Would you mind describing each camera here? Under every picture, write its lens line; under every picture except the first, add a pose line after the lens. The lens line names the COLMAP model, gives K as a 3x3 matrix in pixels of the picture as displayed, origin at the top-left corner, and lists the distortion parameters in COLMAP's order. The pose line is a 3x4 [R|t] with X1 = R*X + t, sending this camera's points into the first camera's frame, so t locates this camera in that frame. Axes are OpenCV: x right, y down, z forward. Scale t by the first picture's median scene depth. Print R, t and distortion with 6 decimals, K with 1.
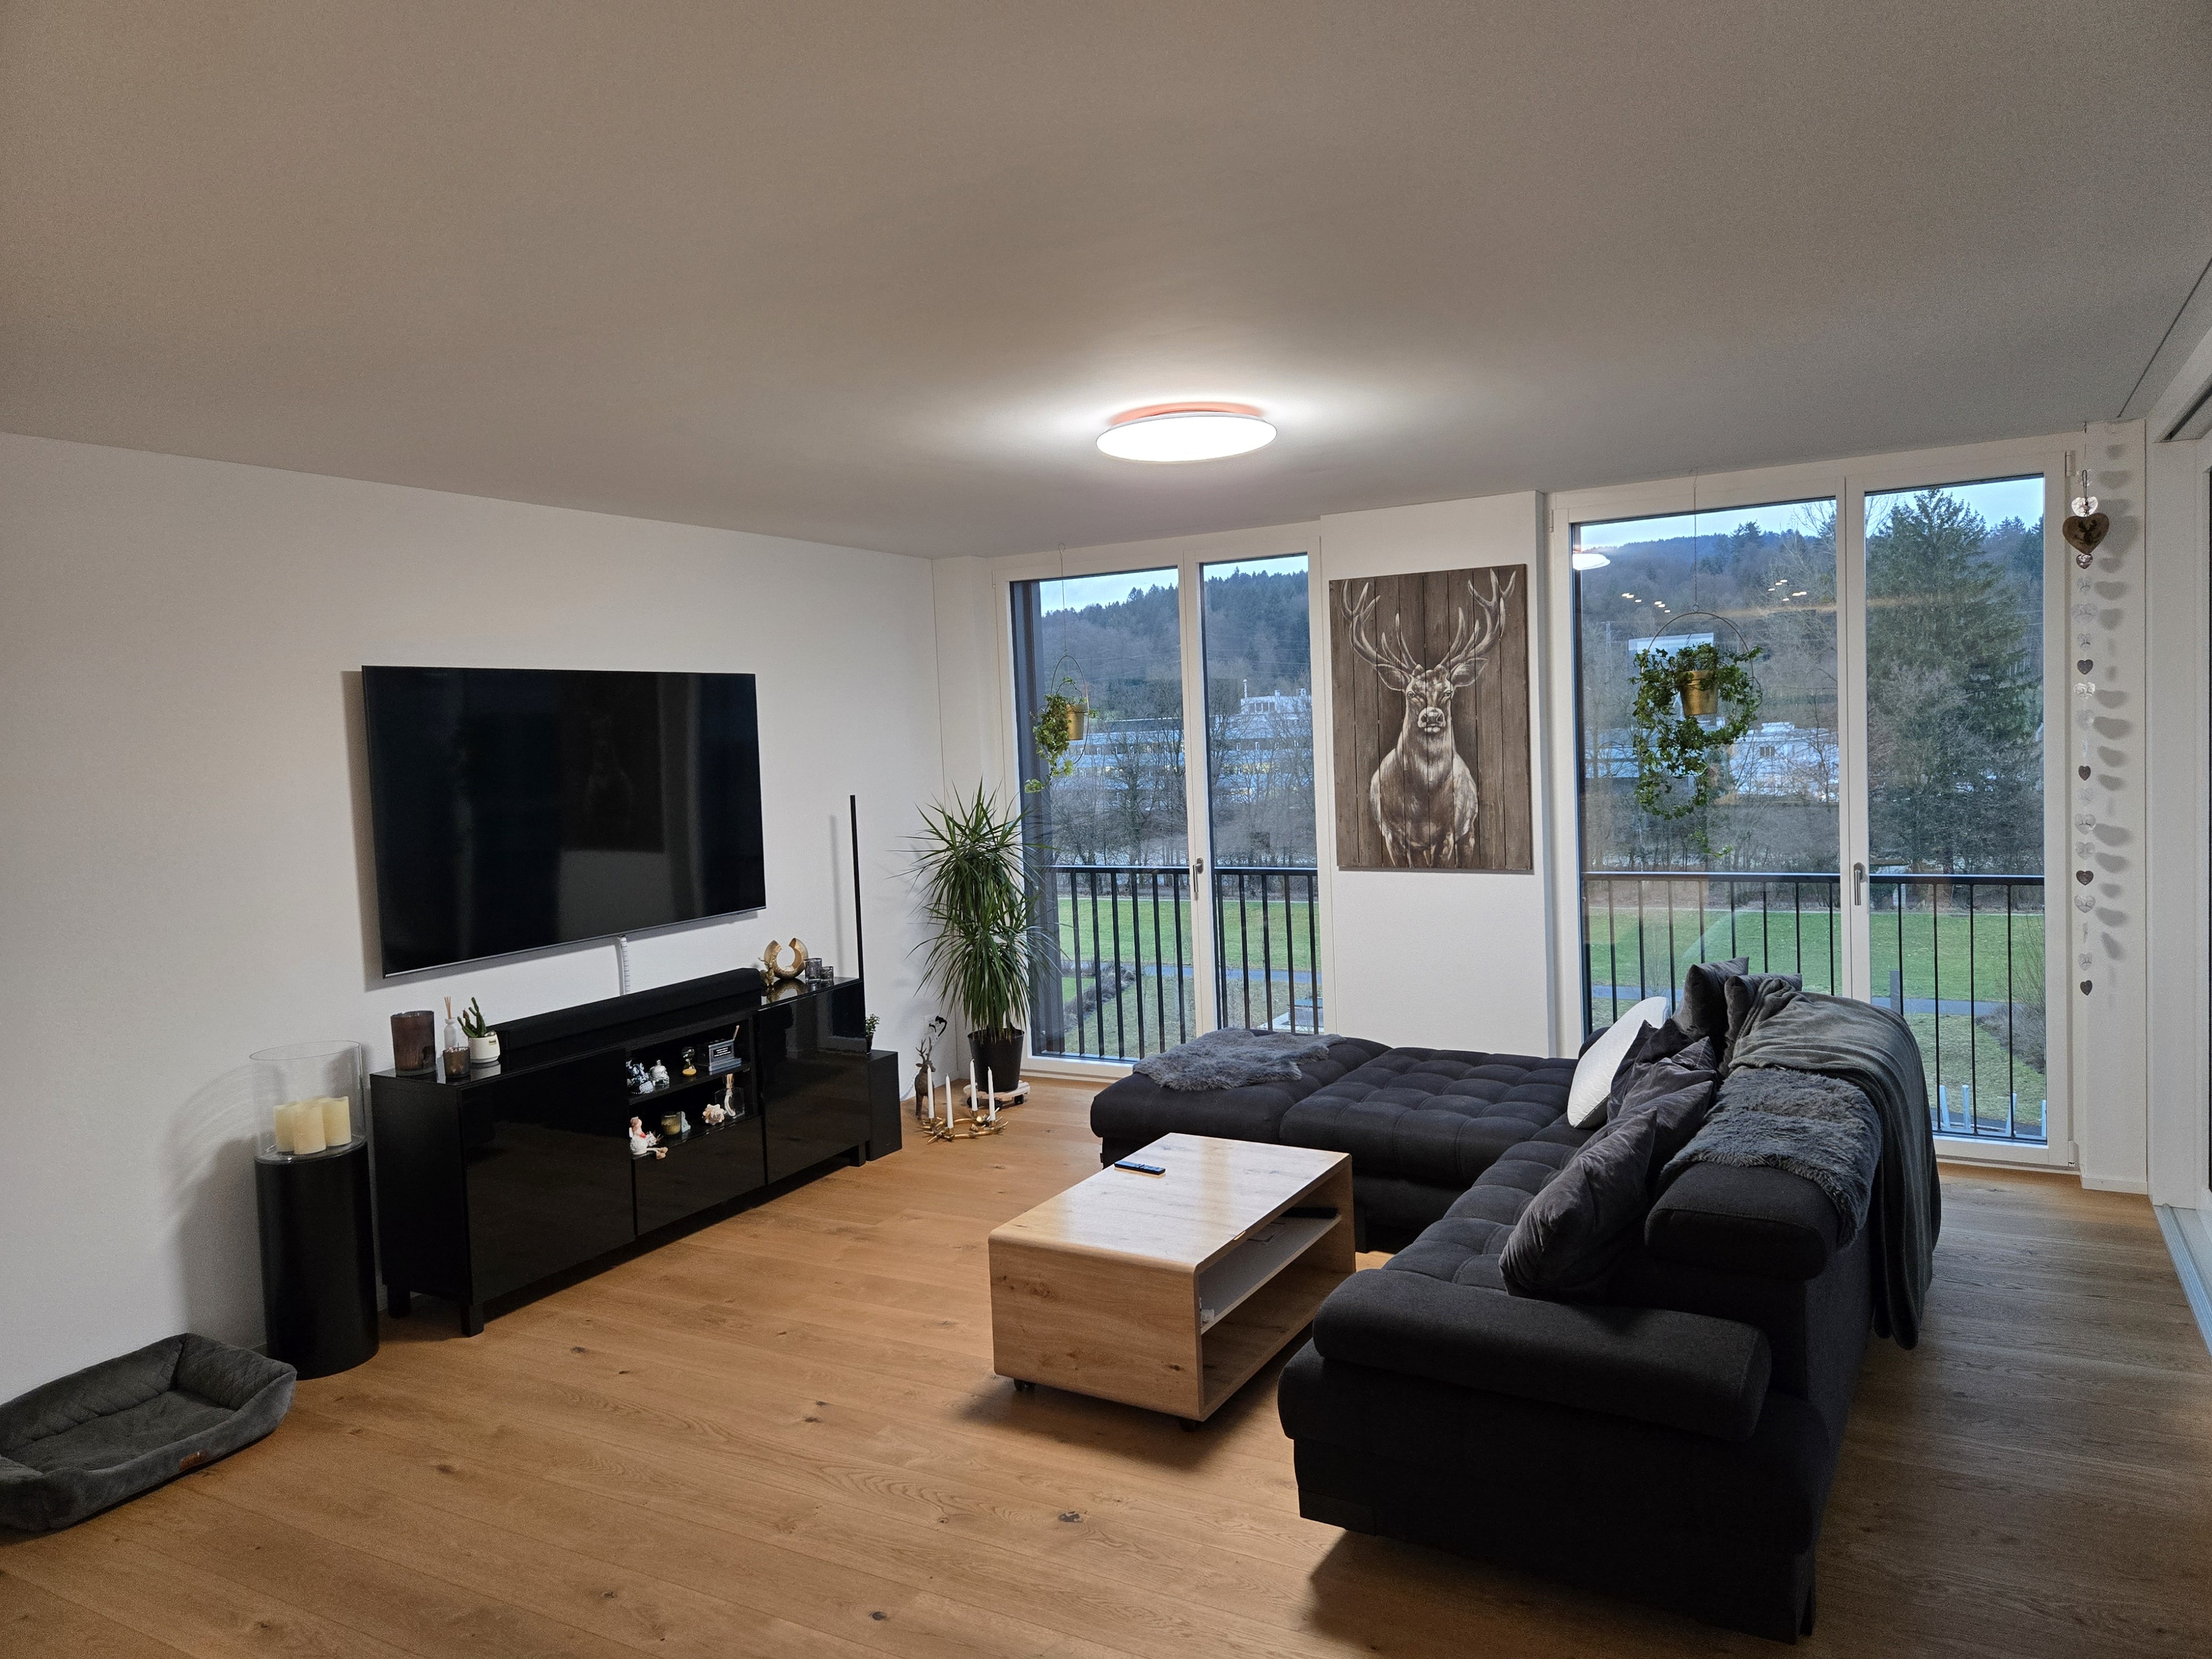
lens RADIAL K [[1496.5, 0, 1092.0], [0, 1496.5, 825.3], [0, 0, 1]] dist [0.005521, -0.000348]
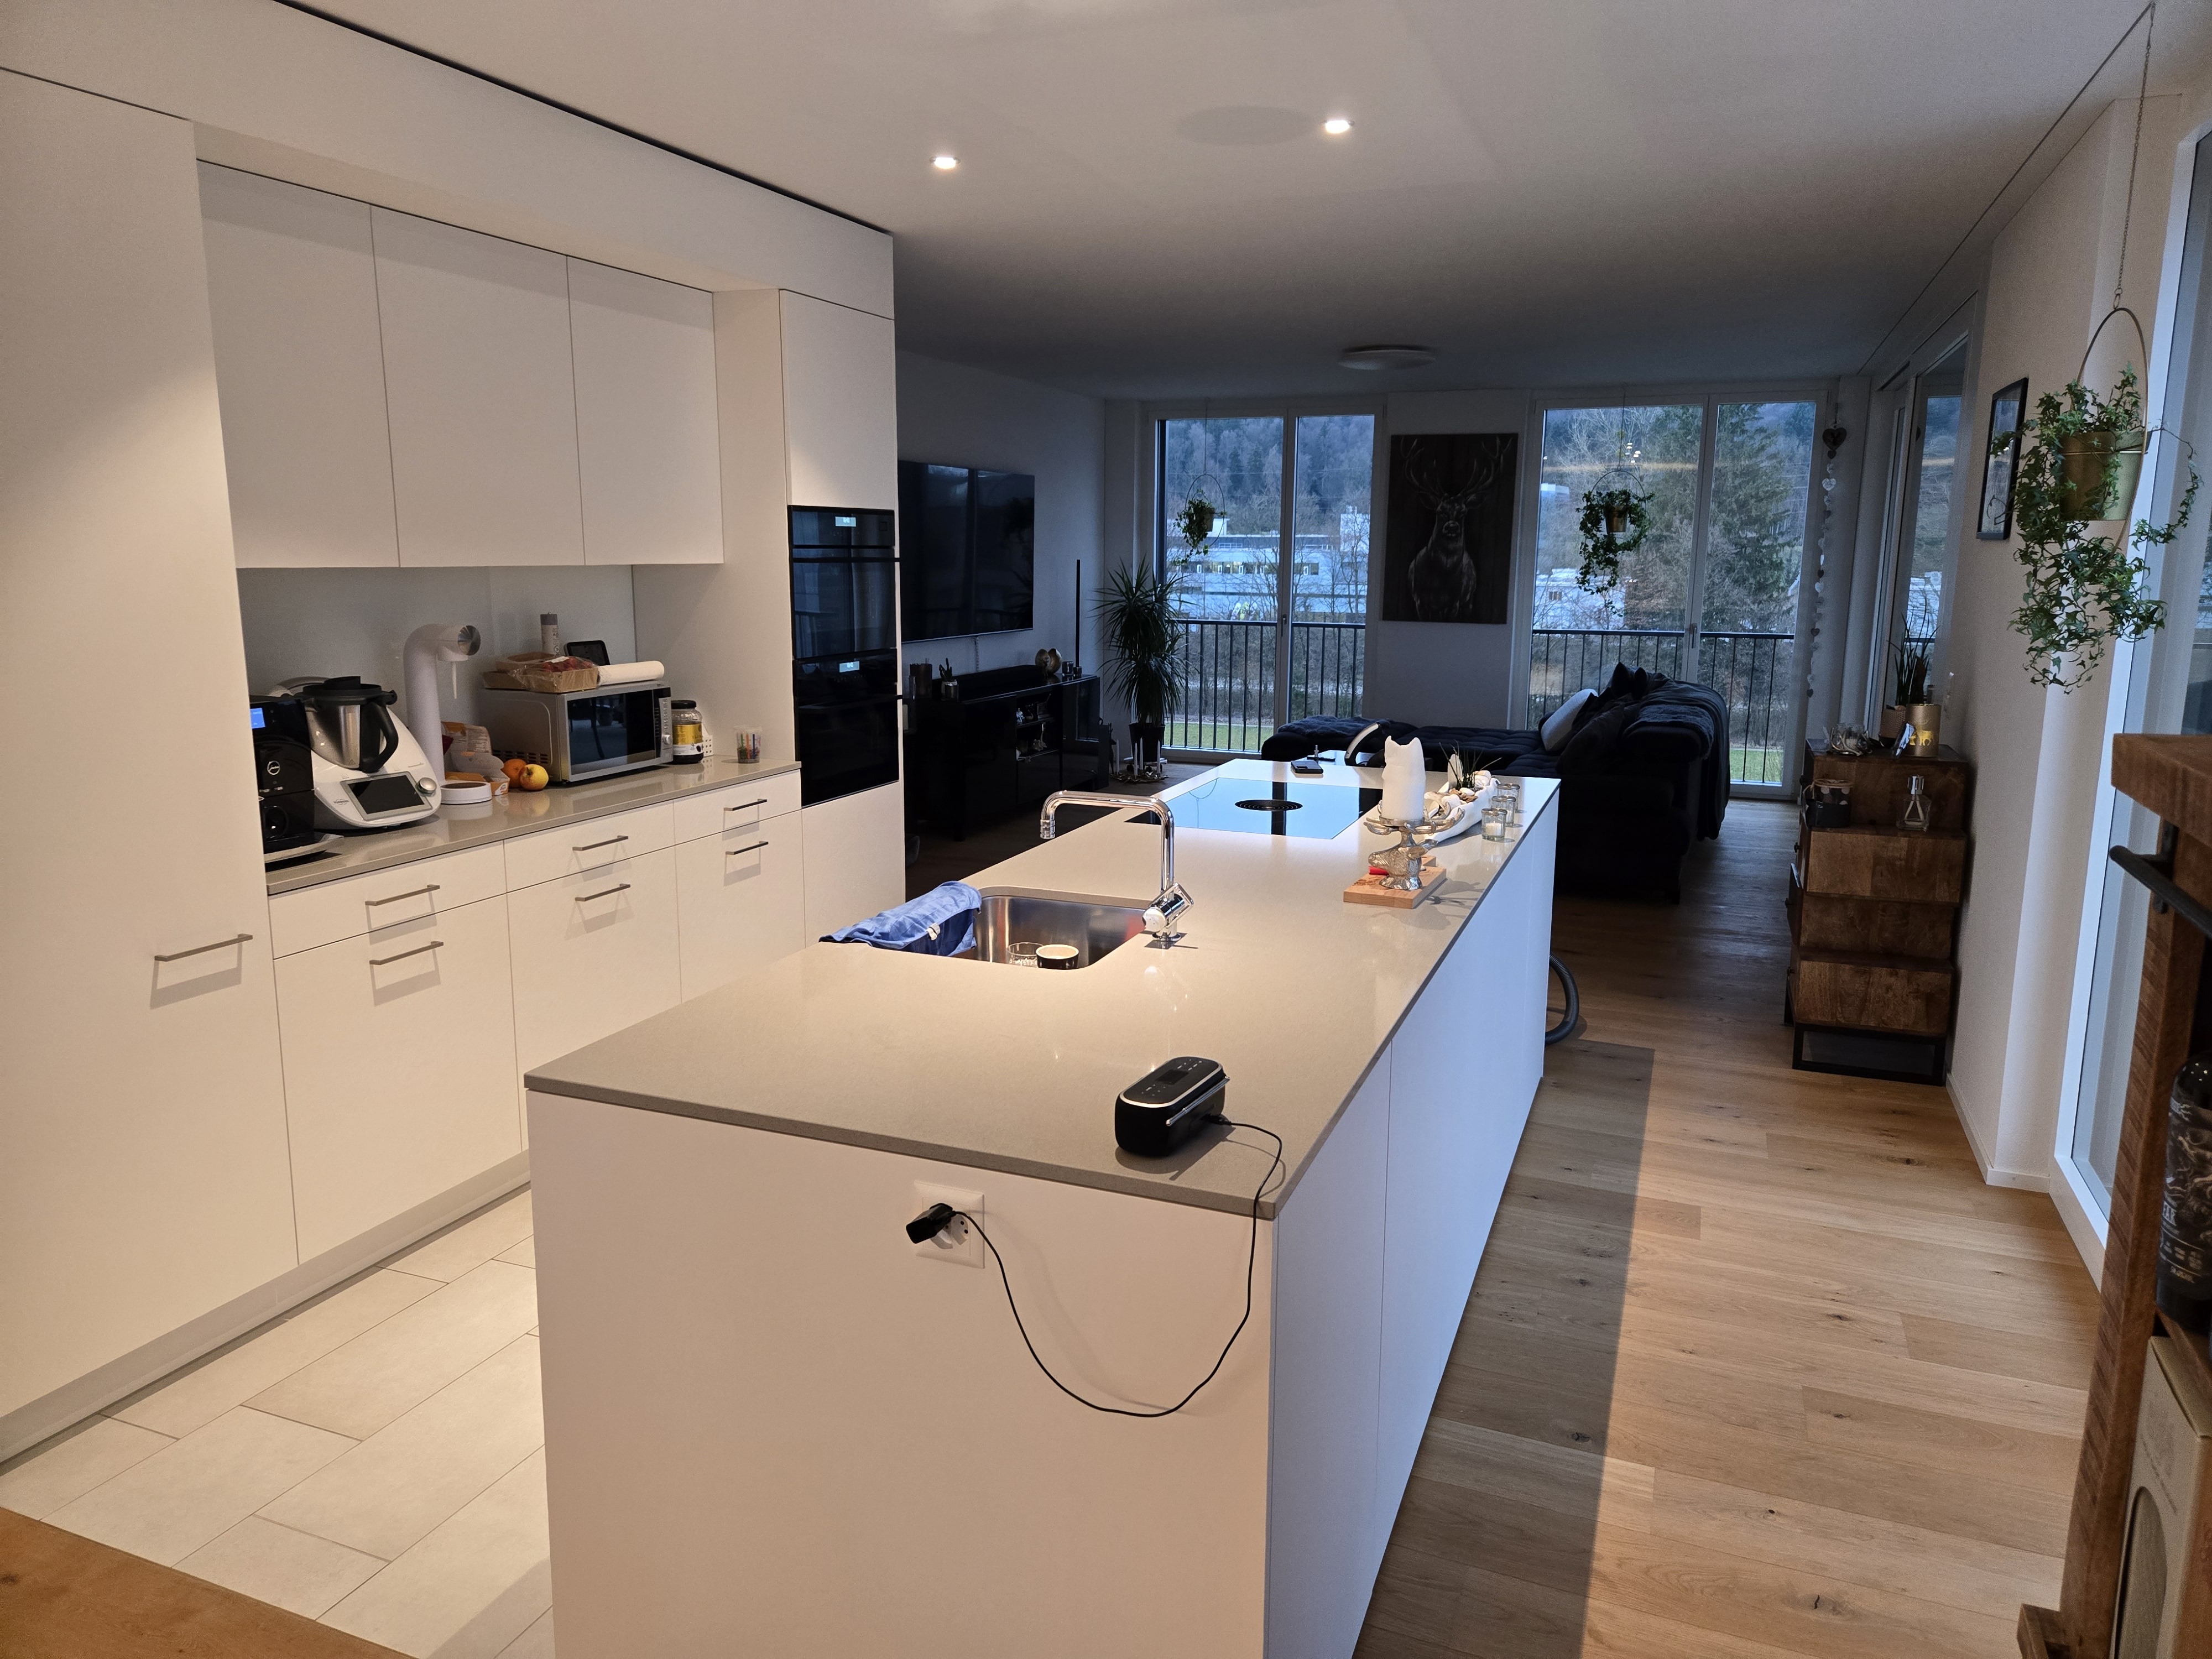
lens RADIAL K [[1496.5, 0, 1116.4], [0, 1496.5, 824.5], [0, 0, 1]] dist [0.005521, -0.000348]
pose [[0.988415, 0.026106, 0.149512, -0.361875], [-0.043776, 0.992268, 0.116141, 0.074212], [-0.145324, -0.121340, 0.981915, -0.566673]]
